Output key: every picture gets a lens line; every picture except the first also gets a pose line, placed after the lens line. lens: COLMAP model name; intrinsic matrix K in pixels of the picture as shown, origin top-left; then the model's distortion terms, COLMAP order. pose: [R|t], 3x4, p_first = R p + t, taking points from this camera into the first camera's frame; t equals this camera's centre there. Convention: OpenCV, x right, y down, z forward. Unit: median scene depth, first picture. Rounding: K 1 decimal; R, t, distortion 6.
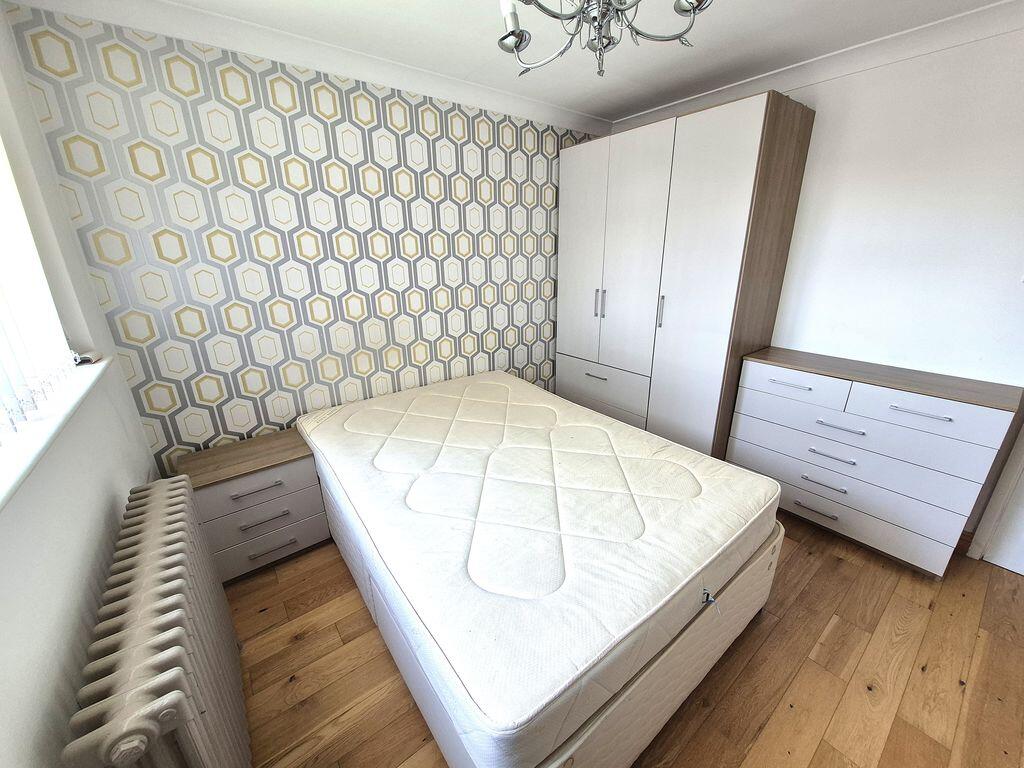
lens RADIAL K [[400.6, 0, 518.1], [0, 400.6, 388.3], [0, 0, 1]] dist [0.008210, -0.005229]
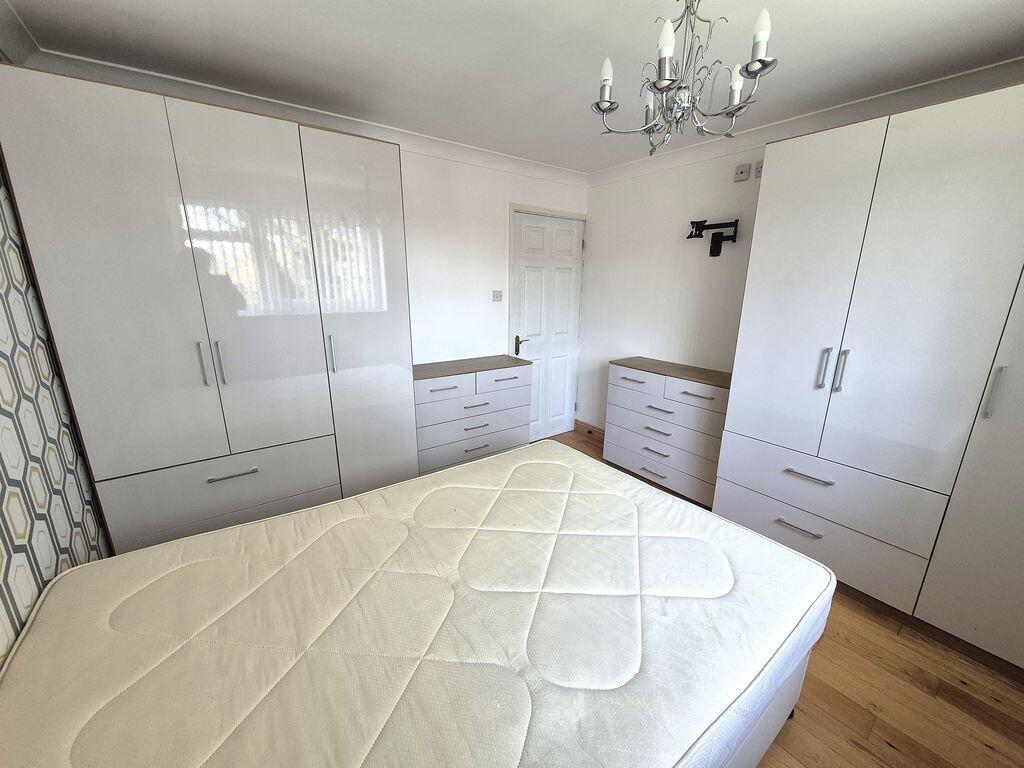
lens RADIAL K [[400.6, 0, 518.1], [0, 400.6, 388.3], [0, 0, 1]] dist [0.008210, -0.005229]
pose [[0.012509, -0.245808, 0.969238, -0.557496], [0.313367, 0.921447, 0.229644, -0.236382], [-0.949550, 0.300855, 0.088554, 0.698875]]
